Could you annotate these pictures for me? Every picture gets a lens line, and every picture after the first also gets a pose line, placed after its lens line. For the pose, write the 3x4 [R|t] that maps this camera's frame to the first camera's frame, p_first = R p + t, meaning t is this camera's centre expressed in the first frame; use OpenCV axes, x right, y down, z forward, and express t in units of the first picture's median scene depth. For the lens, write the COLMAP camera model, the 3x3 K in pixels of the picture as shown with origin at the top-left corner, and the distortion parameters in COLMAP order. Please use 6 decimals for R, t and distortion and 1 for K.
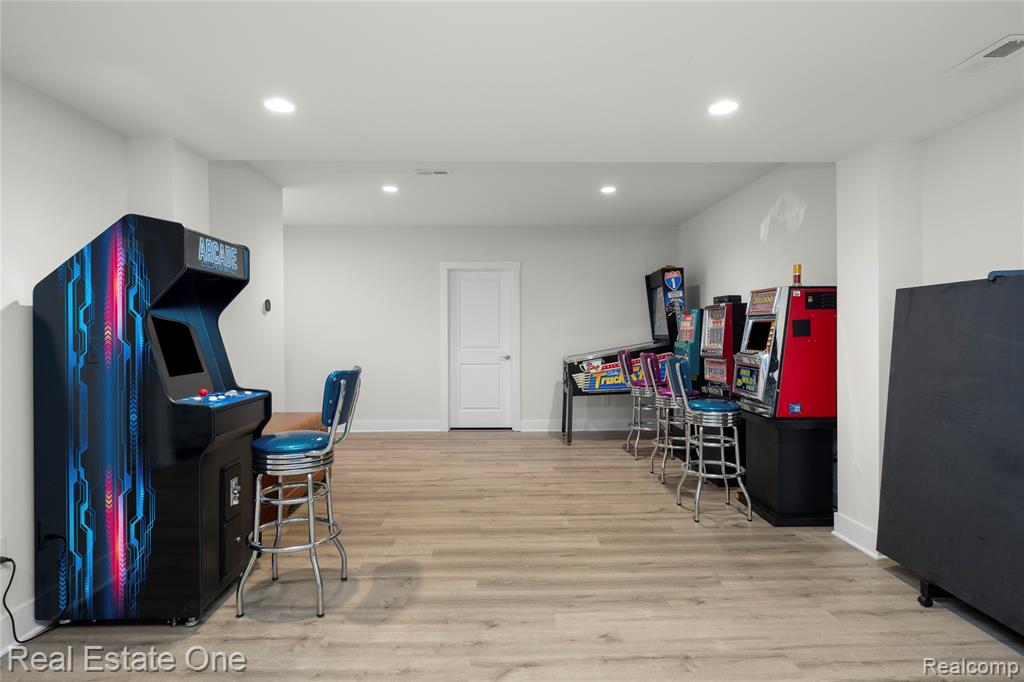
lens RADIAL K [[537.9, 0, 515.0], [0, 537.9, 339.5], [0, 0, 1]] dist [-0.003110, -0.000302]
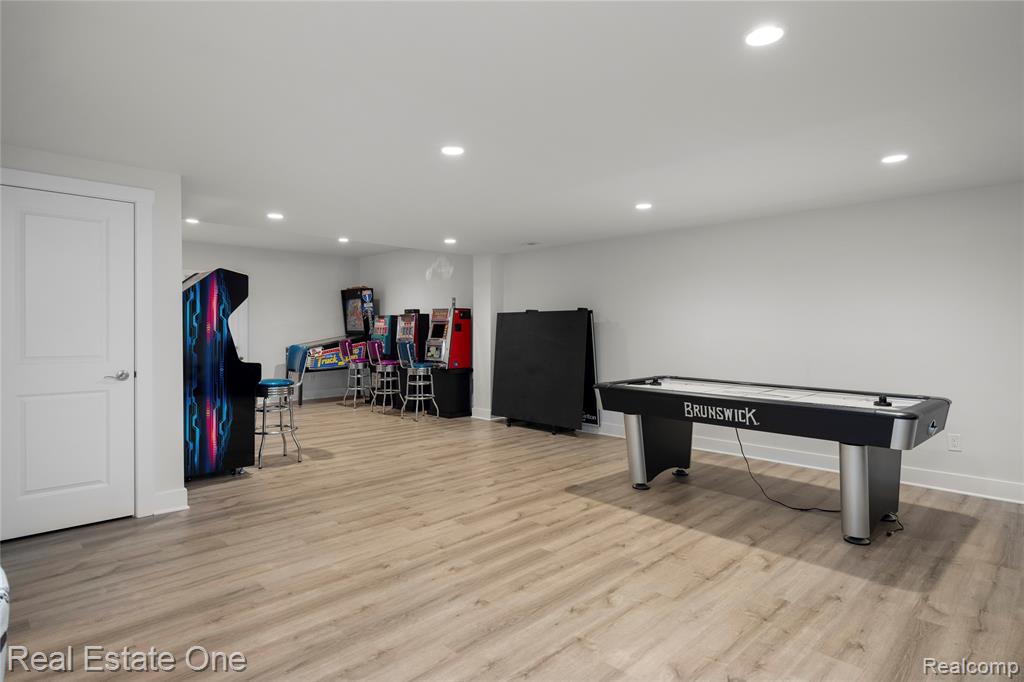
lens RADIAL K [[551.3, 0, 515.3], [0, 551.3, 335.6], [0, 0, 1]] dist [-0.002638, 0.000198]
pose [[0.726411, -0.000995, 0.687259, -0.801641], [0.001913, 0.999998, -0.000575, 0.012530], [-0.687258, 0.001733, 0.726412, -0.753144]]
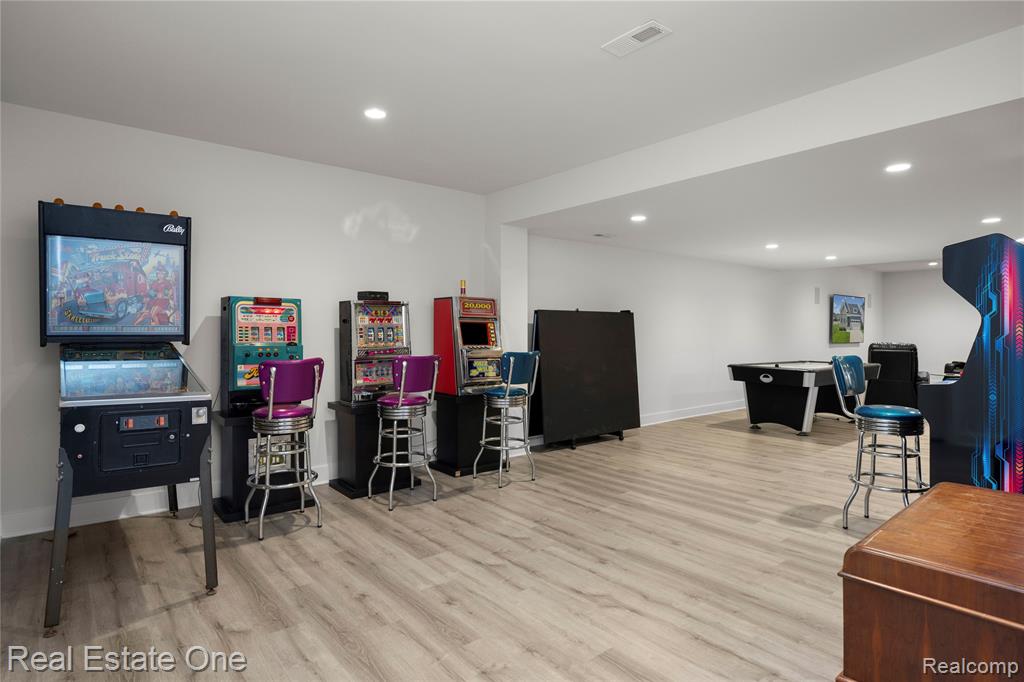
lens RADIAL K [[551.3, 0, 506.5], [0, 551.3, 336.2], [0, 0, 1]] dist [-0.002638, 0.000198]
pose [[-0.601659, -0.000781, 0.798753, -0.634199], [0.011014, 0.999896, 0.009274, -0.012924], [-0.798677, 0.014377, -0.601588, 1.755693]]
